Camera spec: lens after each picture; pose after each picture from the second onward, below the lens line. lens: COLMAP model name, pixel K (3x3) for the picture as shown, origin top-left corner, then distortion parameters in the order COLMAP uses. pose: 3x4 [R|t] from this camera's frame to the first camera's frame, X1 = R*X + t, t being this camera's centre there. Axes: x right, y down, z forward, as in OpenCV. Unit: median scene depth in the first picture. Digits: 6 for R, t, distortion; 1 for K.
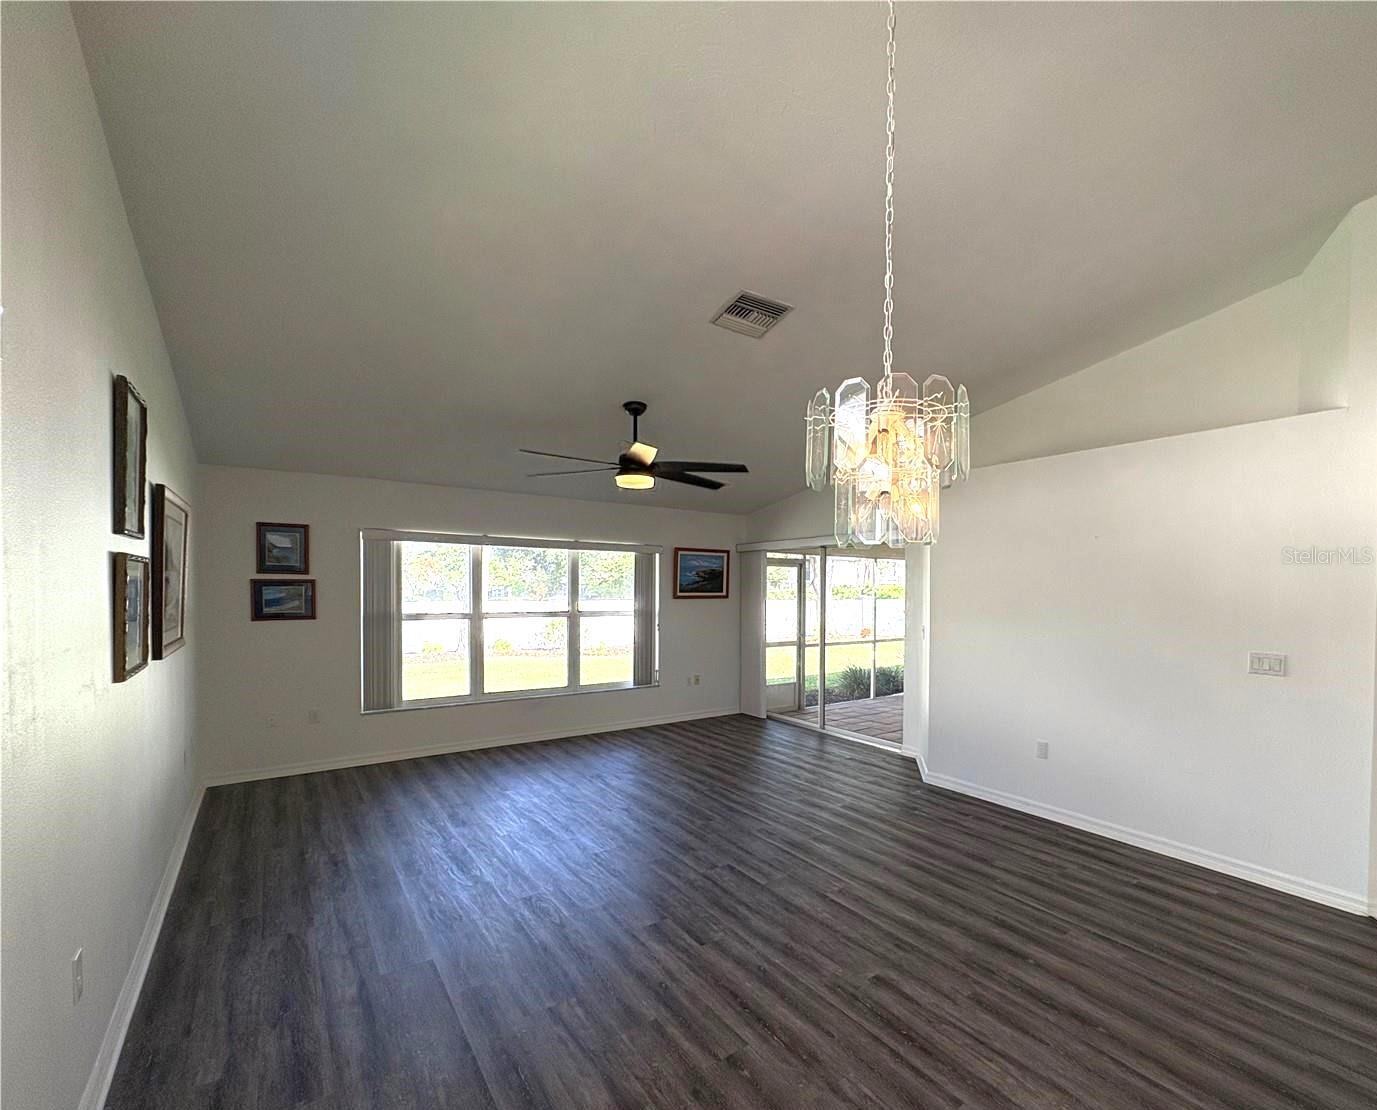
lens RADIAL K [[636.0, 0, 804.2], [0, 636.0, 598.5], [0, 0, 1]] dist [-0.002617, -0.000285]
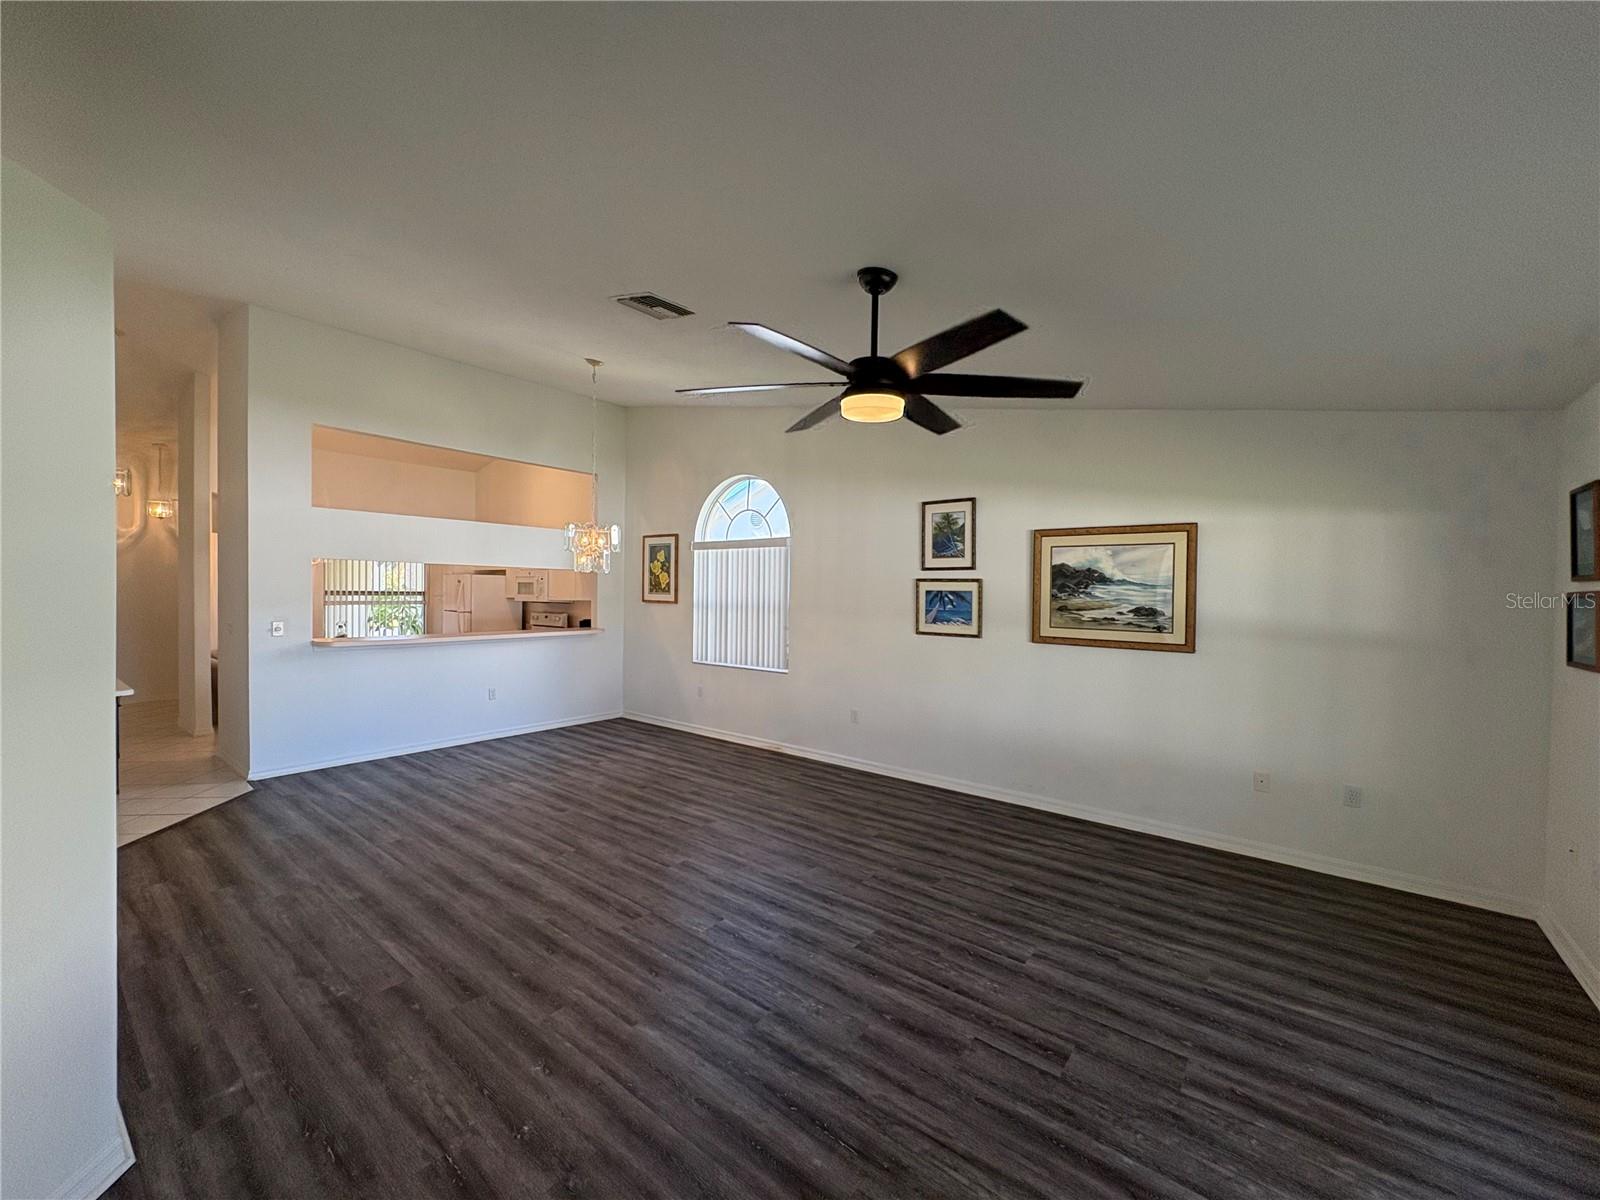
lens RADIAL K [[648.3, 0, 803.7], [0, 648.3, 603.3], [0, 0, 1]] dist [-0.001240, 0.000016]
pose [[-0.979730, -0.019689, -0.199351, -0.072900], [-0.026719, 0.999110, 0.032635, -0.018897], [0.198531, 0.037300, -0.979385, 1.257677]]
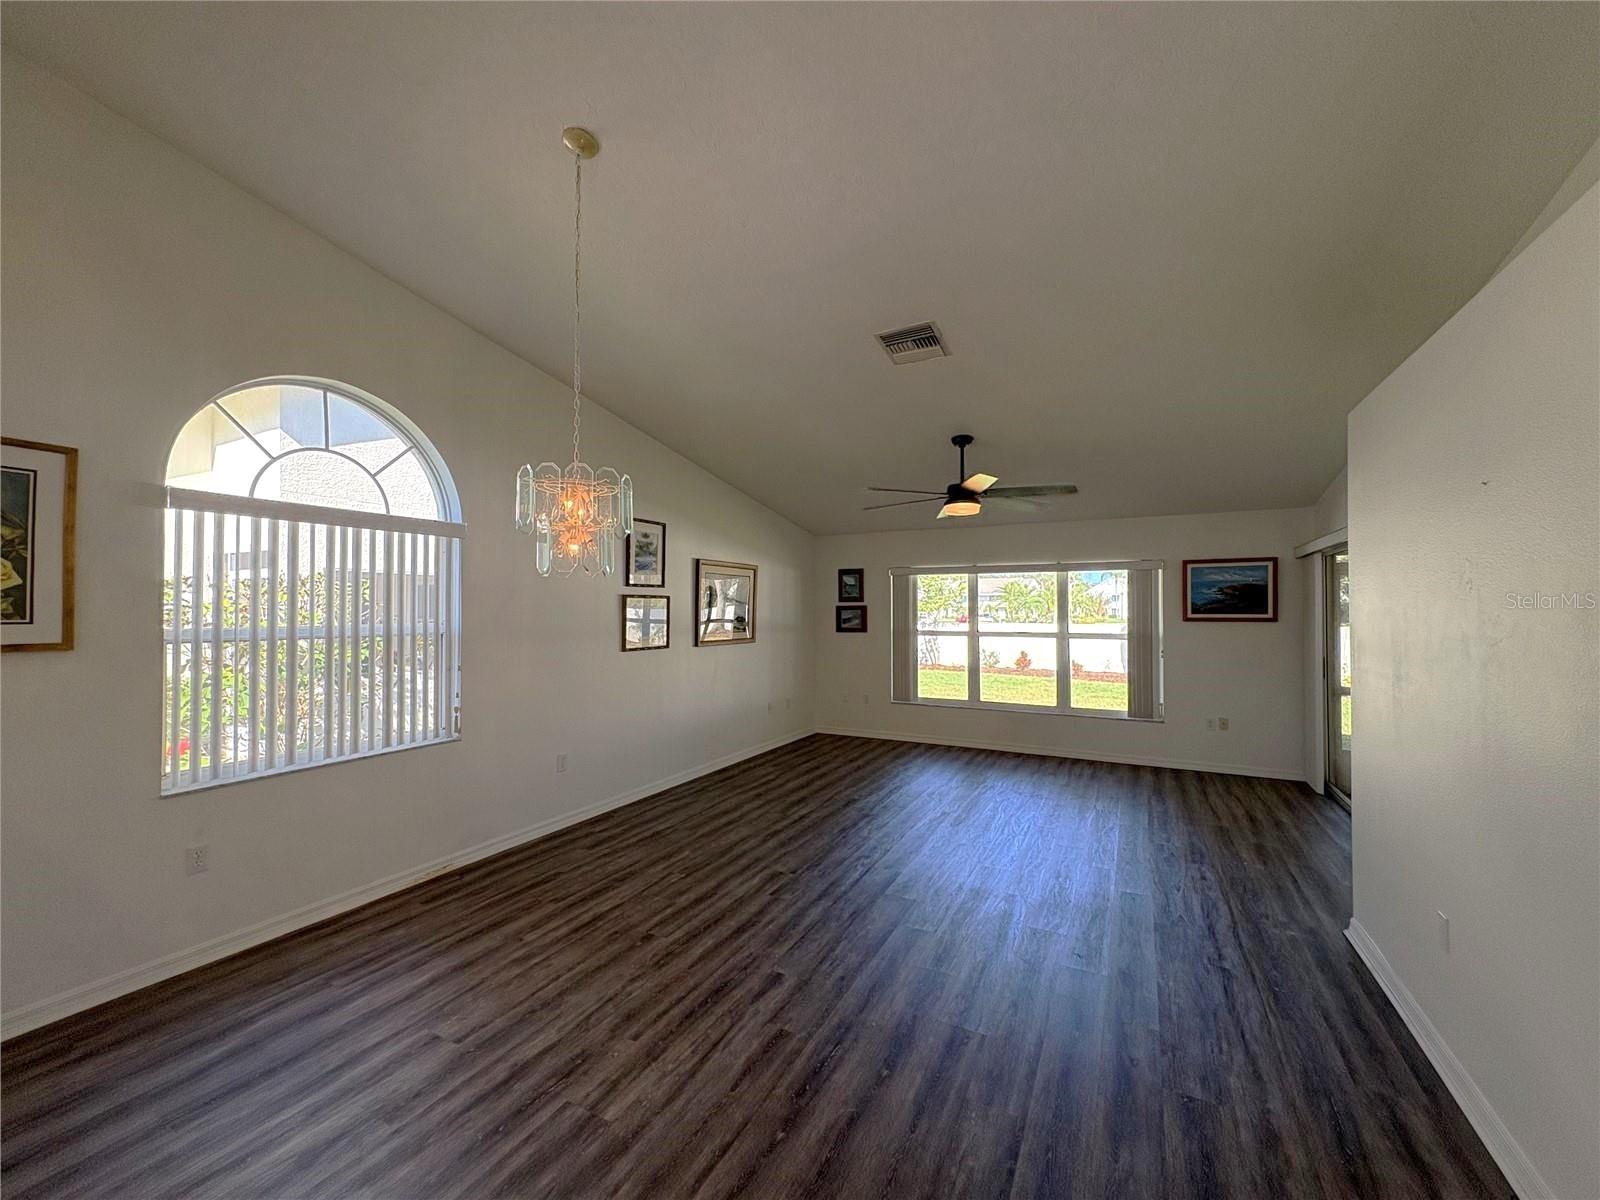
lens RADIAL K [[639.0, 0, 800.0], [0, 639.0, 600.0], [0, 0, 1]] dist [-0.000046, 0.000583]
pose [[0.380347, -0.024518, -0.924519, 0.496441], [-0.009988, 0.999481, -0.030615, 0.004091], [0.924790, 0.020878, 0.379905, 0.274062]]
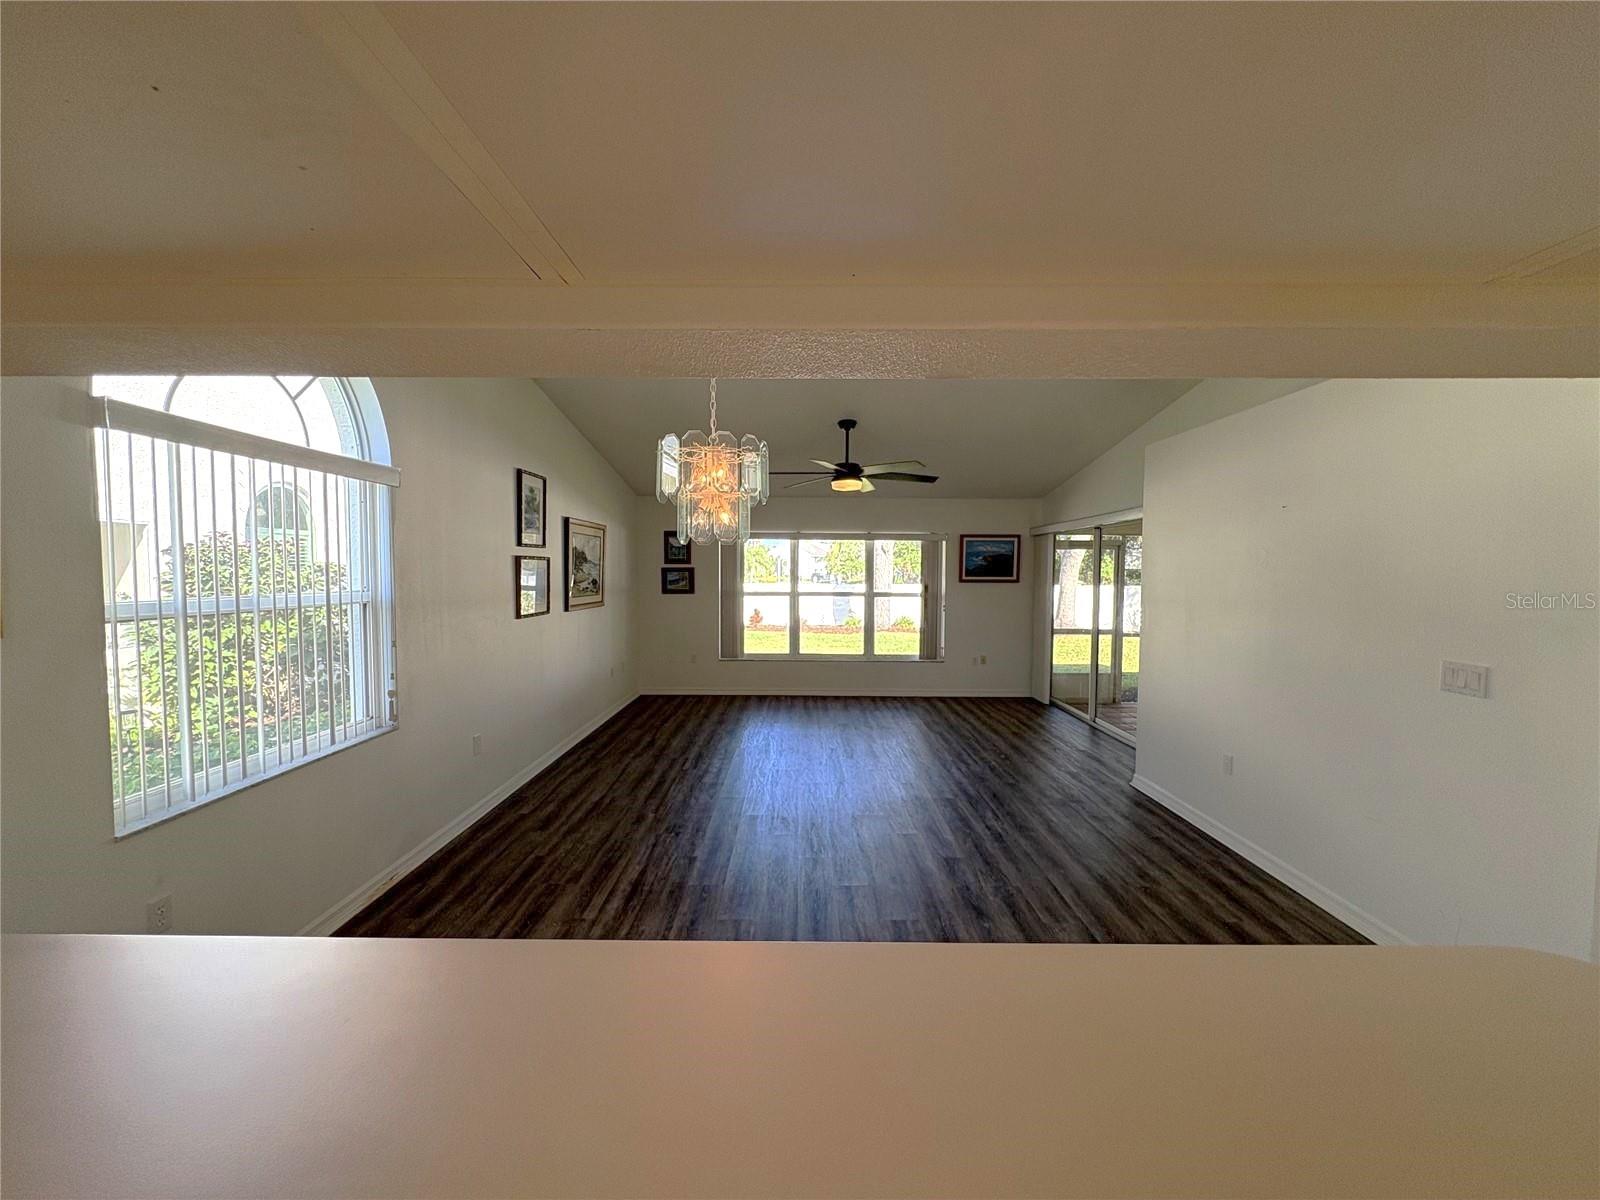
lens RADIAL K [[640.0, 0, 802.0], [0, 640.0, 603.6], [0, 0, 1]] dist [-0.000077, 0.000269]
pose [[0.768378, 0.028256, -0.639373, 0.367338], [-0.008075, 0.999373, 0.034461, 0.001468], [0.639946, -0.021316, 0.768124, -0.001570]]
